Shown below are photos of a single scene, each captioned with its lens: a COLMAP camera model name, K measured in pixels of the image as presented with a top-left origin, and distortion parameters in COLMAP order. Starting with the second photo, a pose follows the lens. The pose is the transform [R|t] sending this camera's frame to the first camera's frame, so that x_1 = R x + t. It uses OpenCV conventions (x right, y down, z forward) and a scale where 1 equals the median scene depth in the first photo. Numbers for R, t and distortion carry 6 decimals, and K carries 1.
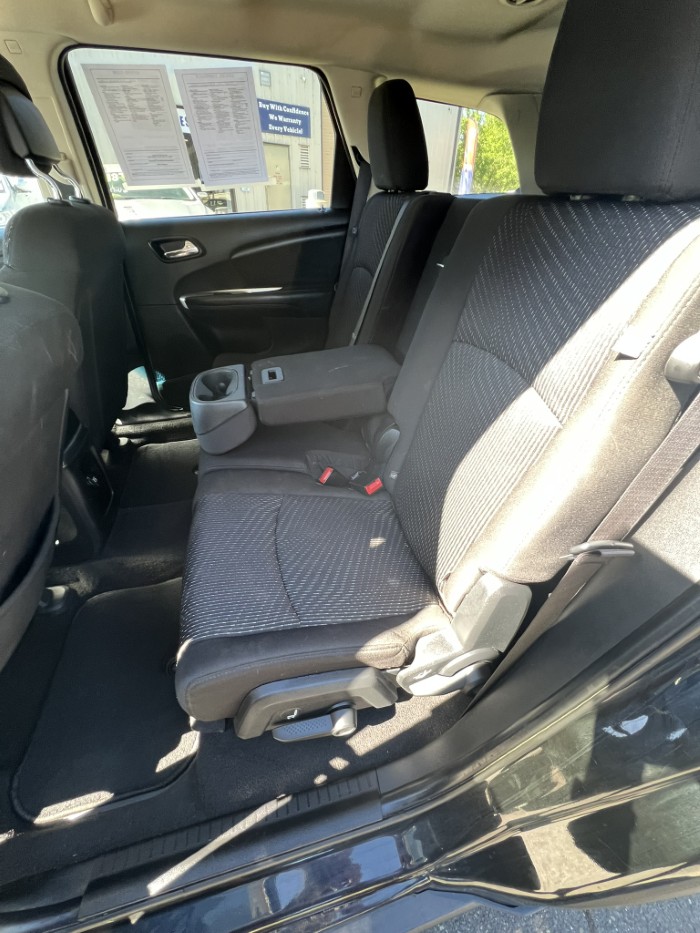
lens RADIAL K [[375.3, 0, 348.4], [0, 375.3, 466.8], [0, 0, 1]] dist [-0.004866, 0.000712]
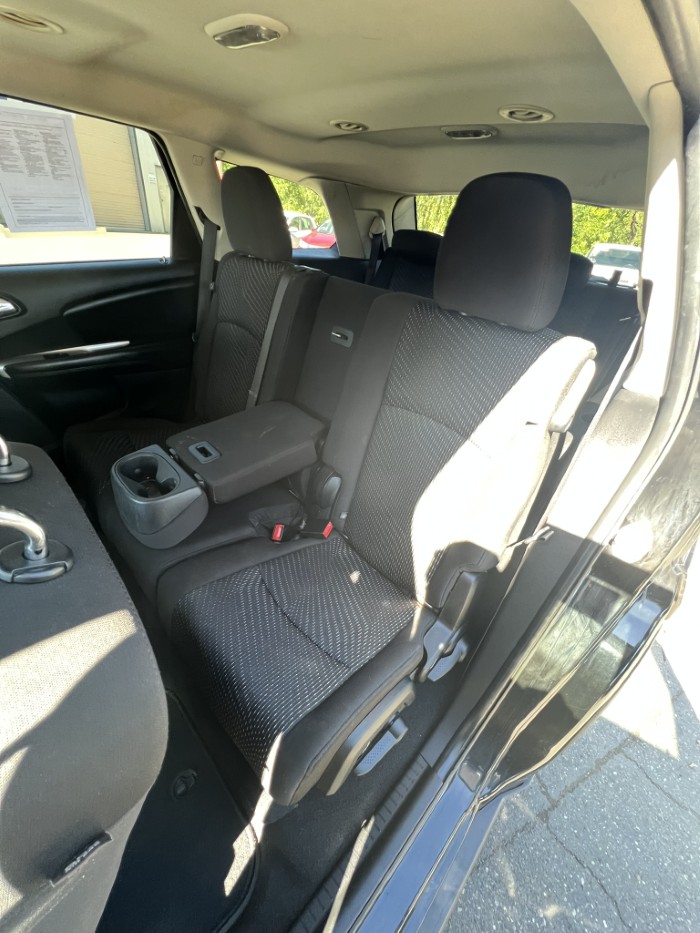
lens RADIAL K [[375.3, 0, 349.4], [0, 375.3, 465.4], [0, 0, 1]] dist [-0.004866, 0.000712]
pose [[0.854699, -0.225928, 0.467383, -0.340794], [0.233799, 0.971377, 0.042007, -0.158807], [-0.463496, 0.073370, 0.883056, -0.043047]]
